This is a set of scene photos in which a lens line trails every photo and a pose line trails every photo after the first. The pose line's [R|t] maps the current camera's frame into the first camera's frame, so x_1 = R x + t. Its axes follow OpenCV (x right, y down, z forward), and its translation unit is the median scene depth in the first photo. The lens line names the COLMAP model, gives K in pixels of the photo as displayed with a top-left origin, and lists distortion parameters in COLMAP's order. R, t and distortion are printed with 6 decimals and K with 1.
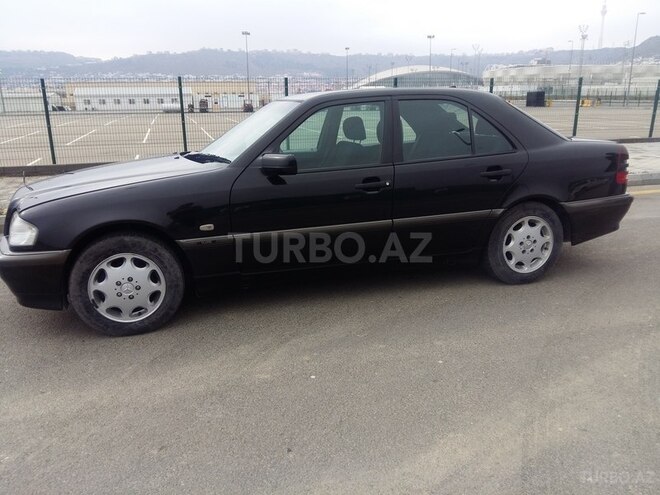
lens RADIAL K [[545.3, 0, 351.9], [0, 545.3, 254.2], [0, 0, 1]] dist [0.033187, -0.050329]
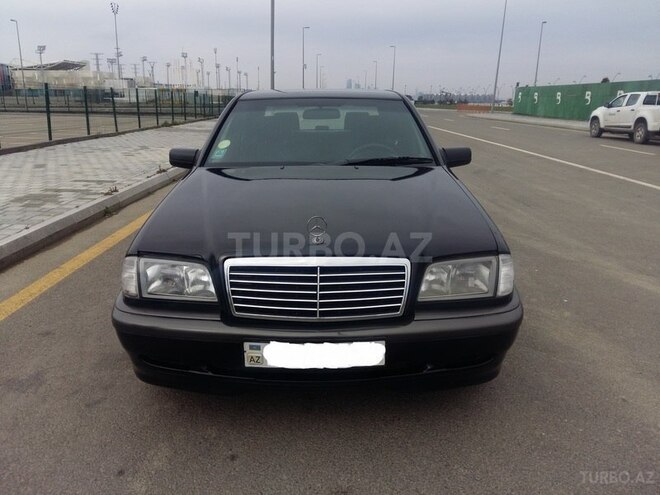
lens RADIAL K [[545.3, 0, 330.7], [0, 545.3, 247.4], [0, 0, 1]] dist [0.033187, -0.050329]
pose [[0.273607, -0.233020, 0.933188, -0.122700], [0.253179, 0.953444, 0.163847, -0.022940], [-0.927922, 0.191434, 0.319865, 0.089395]]
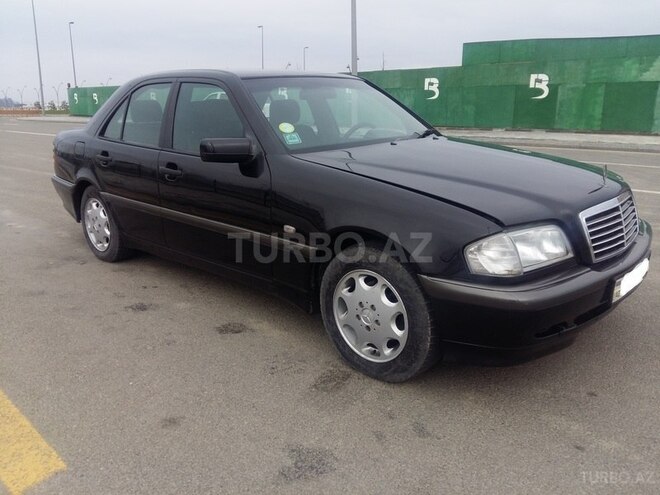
lens RADIAL K [[545.3, 0, 329.4], [0, 545.3, 248.6], [0, 0, 1]] dist [0.033187, -0.050329]
pose [[-0.564891, -0.191311, 0.802682, -0.105468], [0.218302, 0.903446, 0.368958, -0.041461], [-0.795765, 0.383648, -0.468585, 0.176492]]
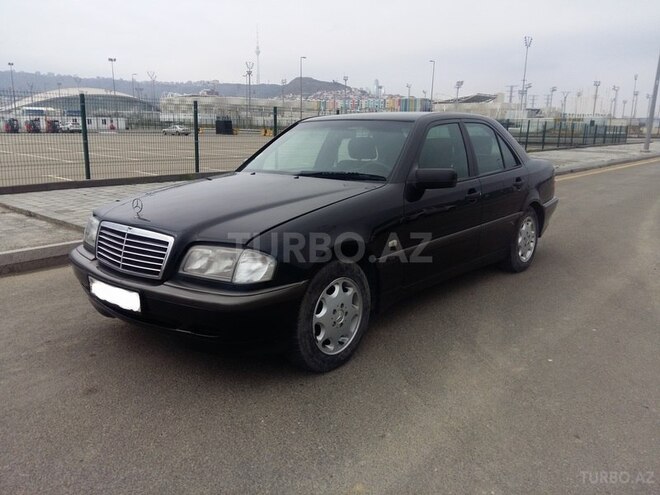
lens RADIAL K [[545.3, 0, 325.3], [0, 545.3, 248.2], [0, 0, 1]] dist [0.033187, -0.050329]
pose [[0.836642, -0.092266, 0.539924, -0.087455], [0.123445, 0.992113, -0.021746, -0.003257], [-0.533659, 0.084845, 0.841433, 0.022221]]
